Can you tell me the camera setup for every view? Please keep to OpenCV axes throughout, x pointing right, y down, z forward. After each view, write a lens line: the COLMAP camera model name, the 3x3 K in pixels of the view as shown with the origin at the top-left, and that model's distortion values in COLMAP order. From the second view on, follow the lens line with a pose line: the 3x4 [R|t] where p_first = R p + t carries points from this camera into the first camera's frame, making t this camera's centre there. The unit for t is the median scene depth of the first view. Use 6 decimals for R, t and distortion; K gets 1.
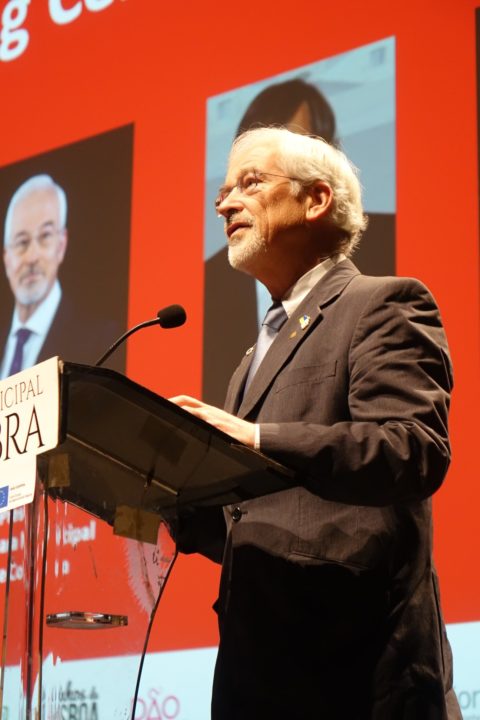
lens RADIAL K [[2032.6, 0, 239.9], [0, 2032.6, 359.8], [0, 0, 1]] dist [0.300489, 0.000000]
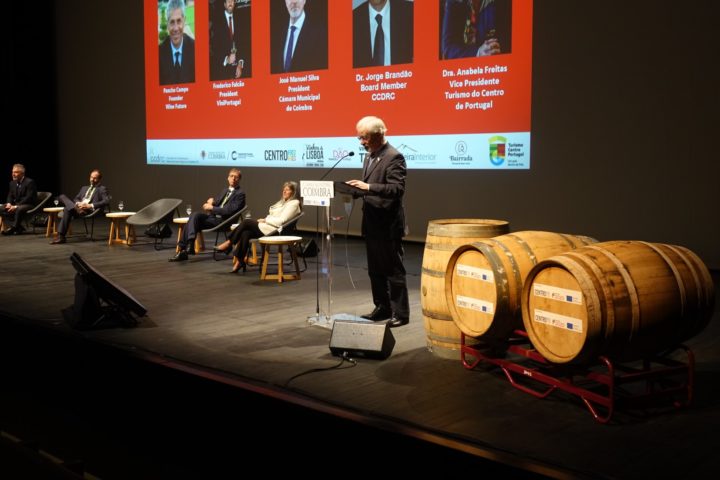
lens RADIAL K [[864.4, 0, 359.9], [0, 864.4, 238.9], [0, 0, 1]] dist [-0.007465, 0.000000]
pose [[0.999866, -0.012861, -0.010099, 0.001616], [0.015570, 0.937506, 0.347621, -0.175065], [0.004997, -0.347732, 0.937581, -0.330093]]
